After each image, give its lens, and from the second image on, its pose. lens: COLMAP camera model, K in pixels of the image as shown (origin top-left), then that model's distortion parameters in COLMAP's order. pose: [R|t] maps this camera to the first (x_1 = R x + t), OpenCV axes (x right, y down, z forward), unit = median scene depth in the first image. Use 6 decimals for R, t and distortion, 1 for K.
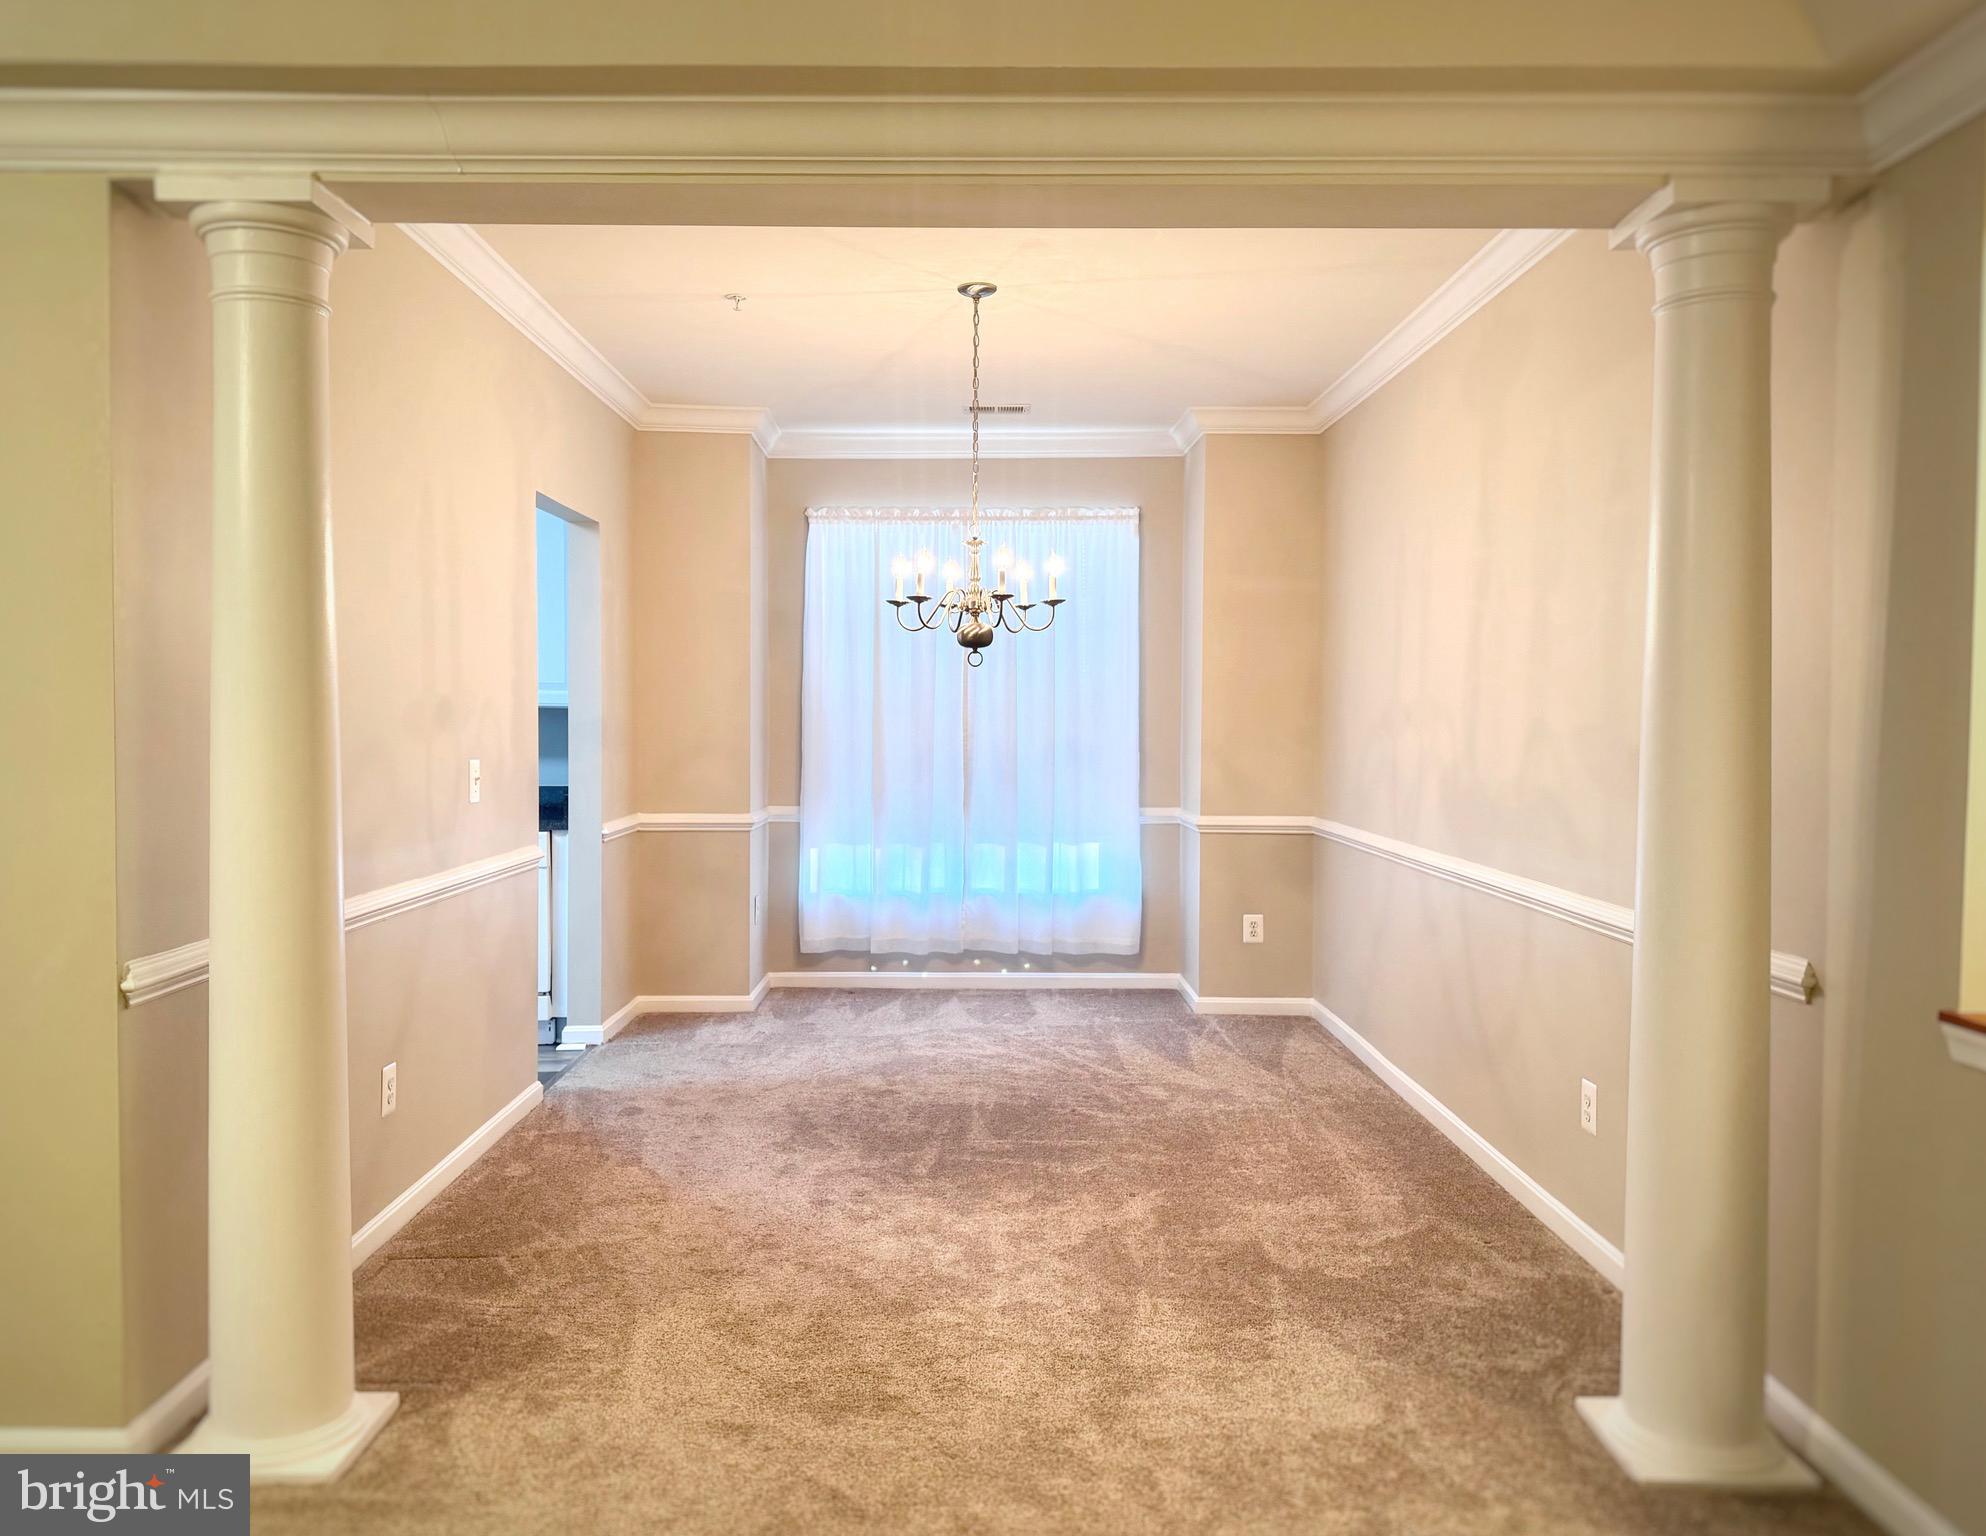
lens RADIAL K [[1455.8, 0, 945.5], [0, 1455.8, 758.5], [0, 0, 1]] dist [0.189428, -0.282117]
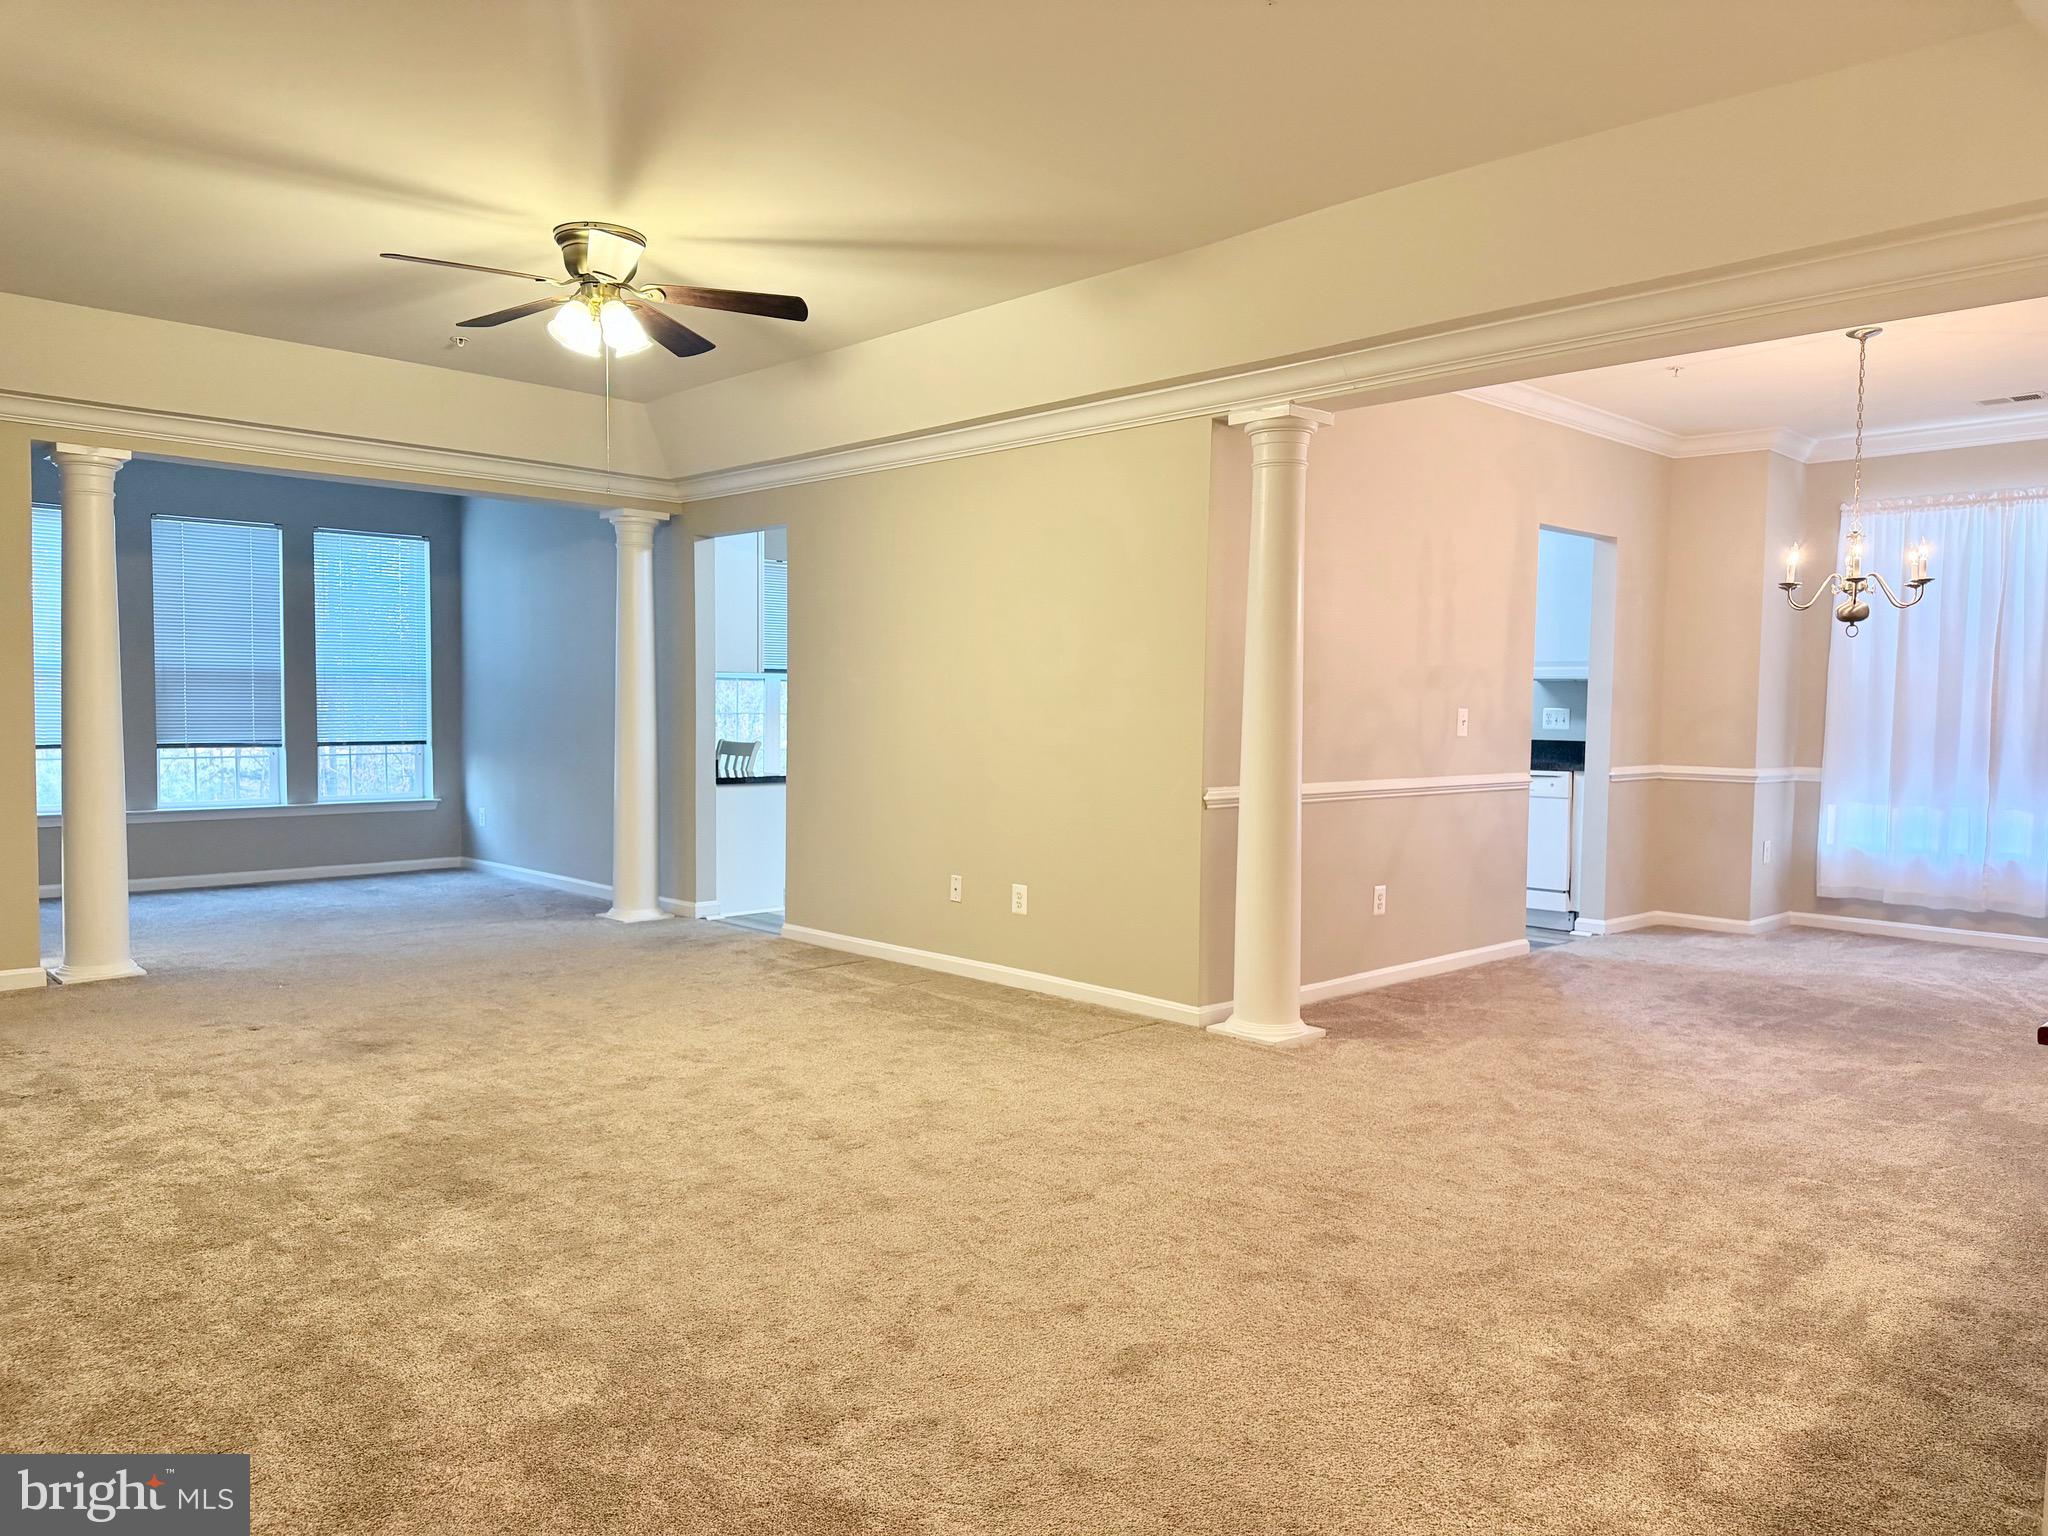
lens RADIAL K [[1432.6, 0, 1024.0], [0, 1432.6, 768.0], [0, 0, 1]] dist [0.062953, -0.089485]
pose [[0.694482, 0.037746, -0.718520, 0.414393], [-0.030803, 0.999267, 0.022722, 0.039489], [0.718851, 0.006353, 0.695135, -0.337925]]
